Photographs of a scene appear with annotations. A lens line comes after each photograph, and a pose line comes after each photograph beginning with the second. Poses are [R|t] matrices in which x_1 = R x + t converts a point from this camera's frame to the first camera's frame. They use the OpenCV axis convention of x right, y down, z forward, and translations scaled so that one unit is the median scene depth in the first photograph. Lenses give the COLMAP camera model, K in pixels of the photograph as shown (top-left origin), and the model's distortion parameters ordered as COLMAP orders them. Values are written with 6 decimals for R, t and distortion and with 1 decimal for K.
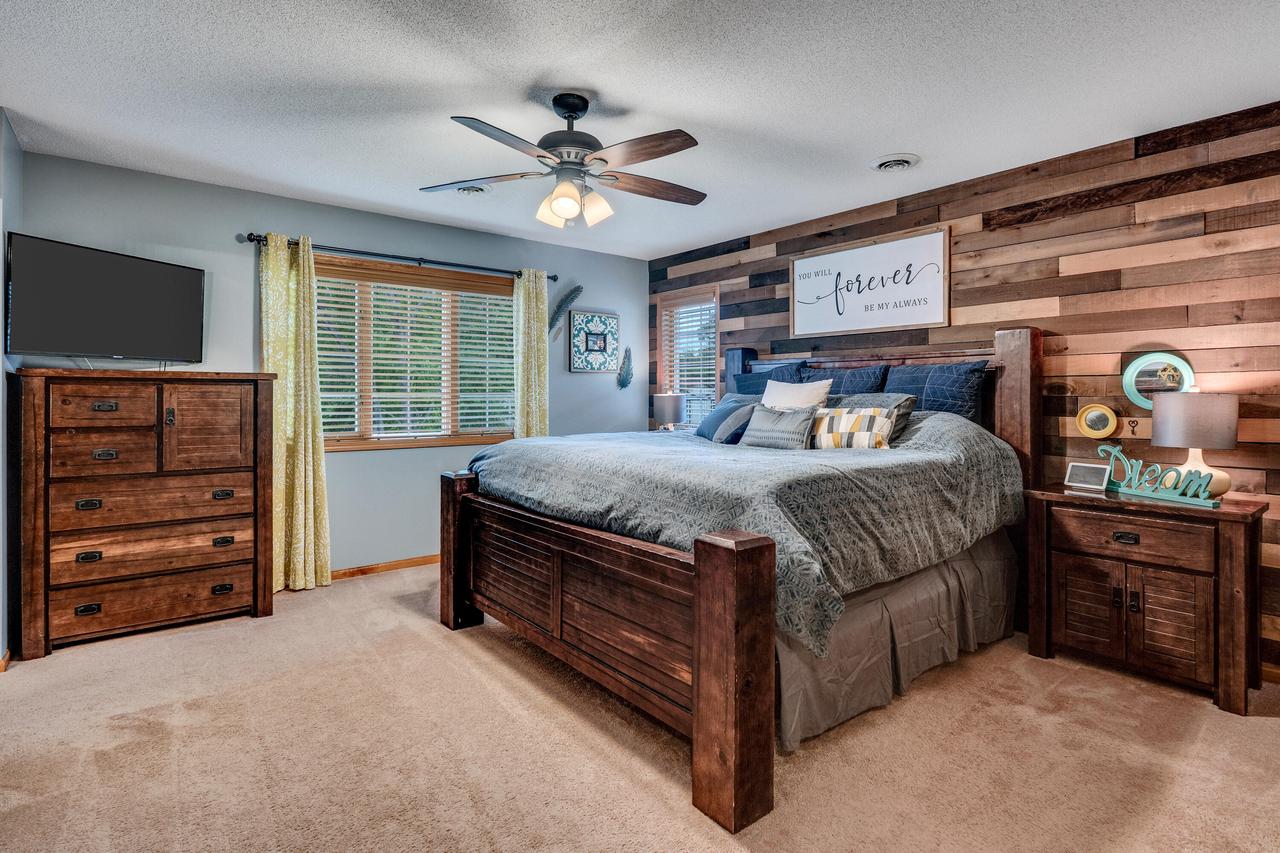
lens RADIAL K [[655.2, 0, 640.8], [0, 655.2, 403.7], [0, 0, 1]] dist [-0.000095, -0.000151]
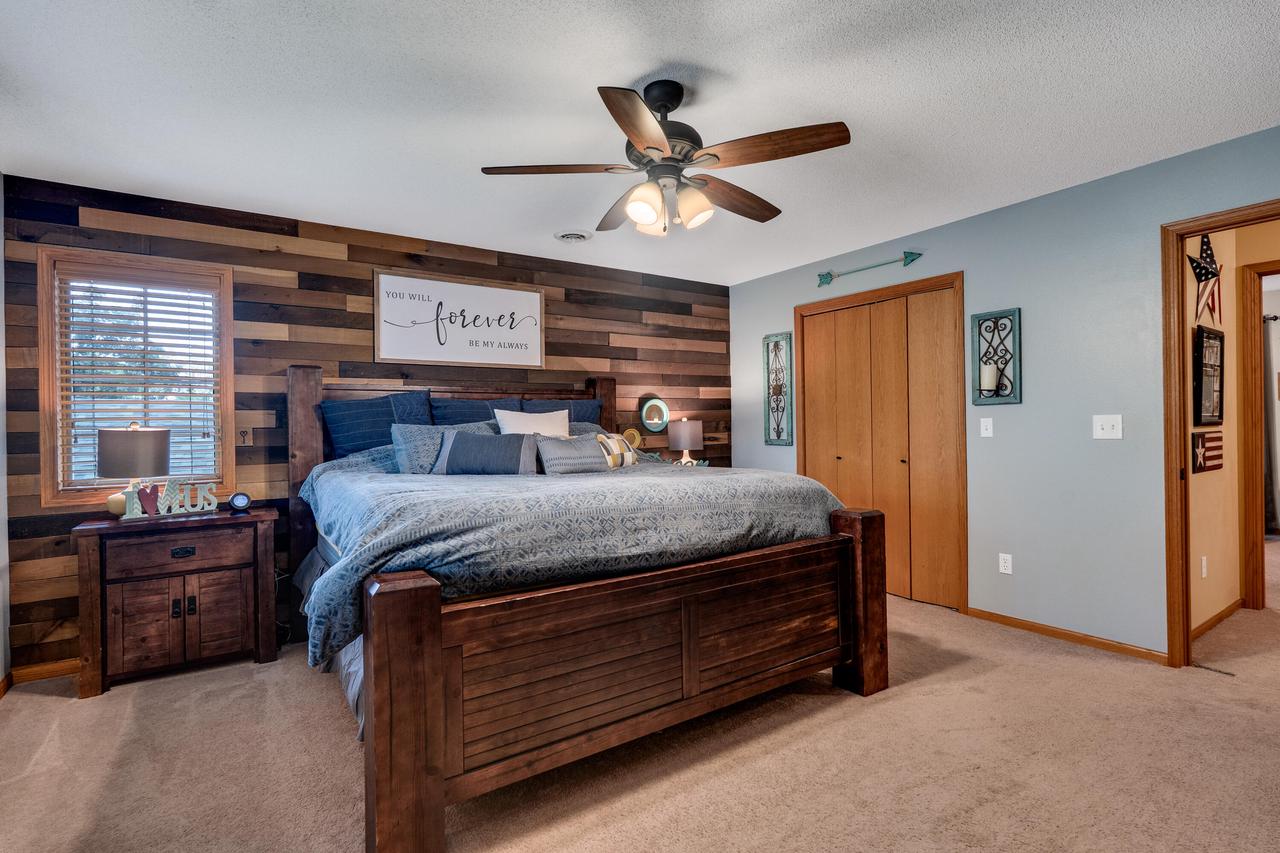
lens RADIAL K [[619.7, 0, 640.0], [0, 619.7, 426.5], [0, 0, 1]] dist [-0.001926, -0.000162]
pose [[0.062642, -0.007155, 0.998010, -0.719402], [0.027186, 0.999615, 0.005460, -0.010396], [-0.997666, 0.026790, 0.062812, 0.752759]]
